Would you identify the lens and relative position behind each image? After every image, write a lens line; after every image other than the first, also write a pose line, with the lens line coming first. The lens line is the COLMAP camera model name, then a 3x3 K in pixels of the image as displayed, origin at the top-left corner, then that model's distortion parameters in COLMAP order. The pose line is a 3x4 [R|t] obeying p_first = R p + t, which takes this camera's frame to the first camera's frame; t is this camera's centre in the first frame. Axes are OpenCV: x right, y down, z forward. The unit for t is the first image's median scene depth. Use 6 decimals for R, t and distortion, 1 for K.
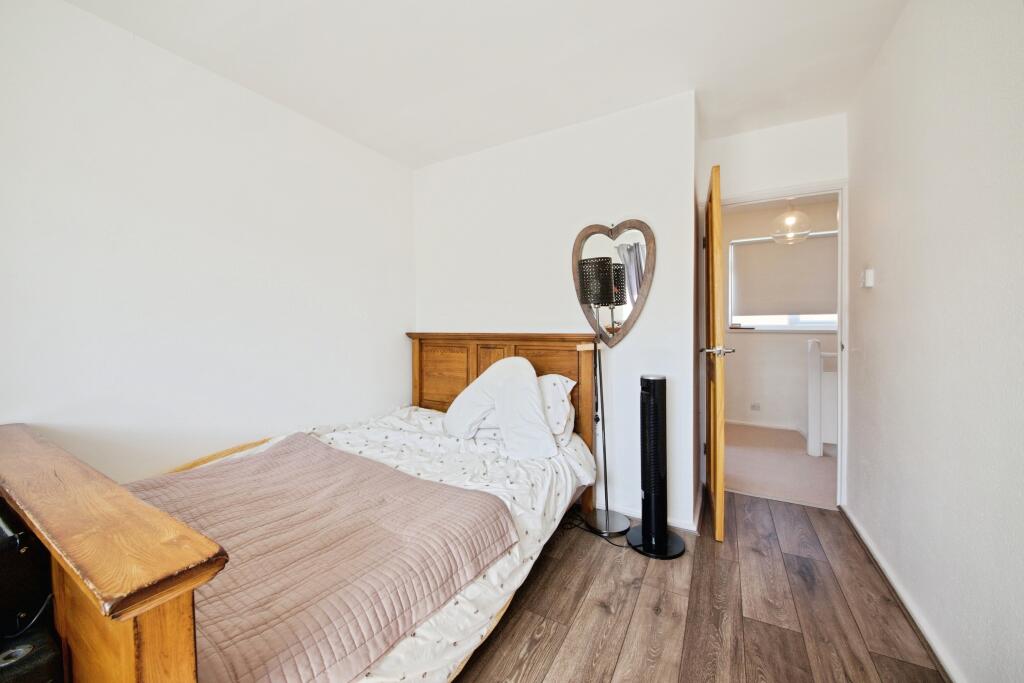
lens RADIAL K [[382.1, 0, 516.1], [0, 382.1, 336.4], [0, 0, 1]] dist [-0.000239, -0.010523]
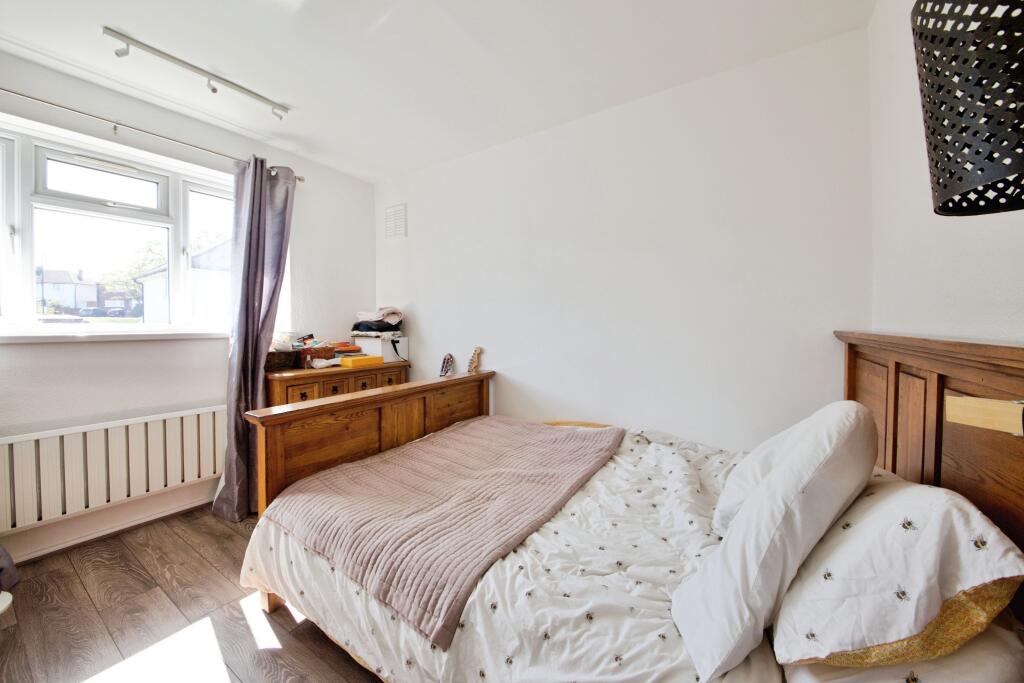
lens RADIAL K [[382.1, 0, 516.1], [0, 382.1, 336.4], [0, 0, 1]] dist [-0.000239, -0.010523]
pose [[-0.074337, 0.032208, -0.996713, 0.483629], [-0.022894, 0.999160, 0.033995, -0.014422], [0.996970, 0.025346, -0.073538, 0.903560]]
